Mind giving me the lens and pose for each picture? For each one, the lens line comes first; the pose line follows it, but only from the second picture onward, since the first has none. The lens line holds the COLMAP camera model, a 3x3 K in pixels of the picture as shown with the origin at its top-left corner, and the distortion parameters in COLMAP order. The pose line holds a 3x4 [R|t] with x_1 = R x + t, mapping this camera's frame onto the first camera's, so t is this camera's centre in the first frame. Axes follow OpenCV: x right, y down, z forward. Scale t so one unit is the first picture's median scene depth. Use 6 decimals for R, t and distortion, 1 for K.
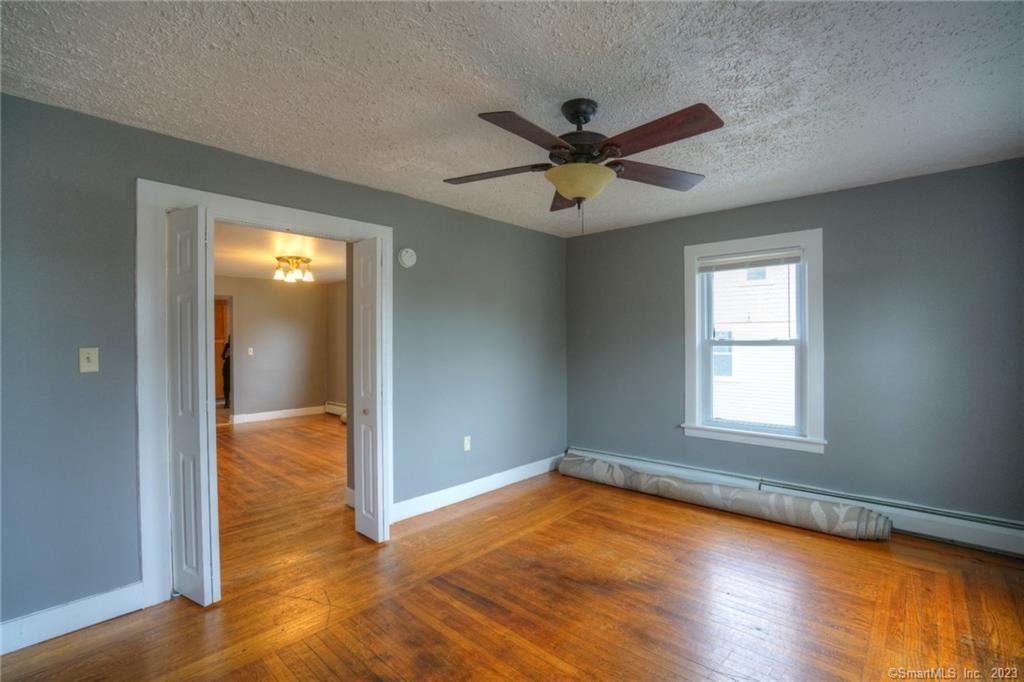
lens RADIAL K [[467.5, 0, 505.0], [0, 467.5, 347.6], [0, 0, 1]] dist [-0.005062, 0.000520]
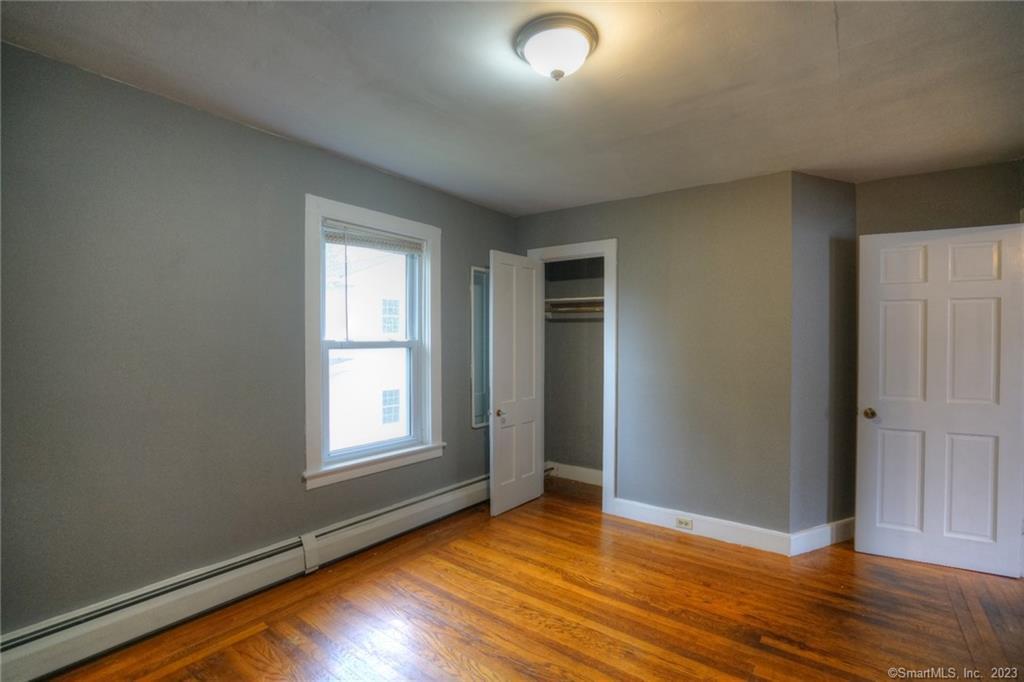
lens RADIAL K [[467.5, 0, 509.9], [0, 467.5, 345.1], [0, 0, 1]] dist [-0.005062, 0.000520]
pose [[-0.084024, -0.004664, 0.996453, -0.291256], [0.004950, 0.999975, 0.005098, -0.012617], [-0.996451, 0.005361, -0.083998, 0.837470]]
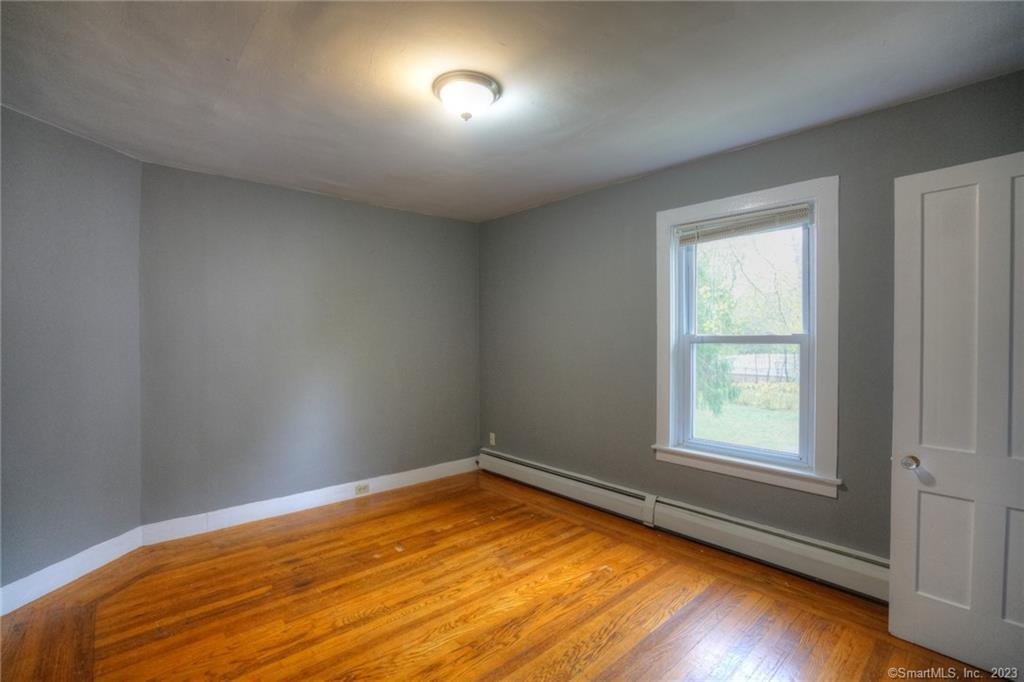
lens RADIAL K [[467.5, 0, 512.6], [0, 467.5, 343.5], [0, 0, 1]] dist [-0.005062, 0.000520]
pose [[0.997001, 0.002414, -0.077348, 0.225446], [-0.001928, 0.999978, 0.006356, -0.007473], [0.077362, -0.006188, 0.996984, 0.238888]]
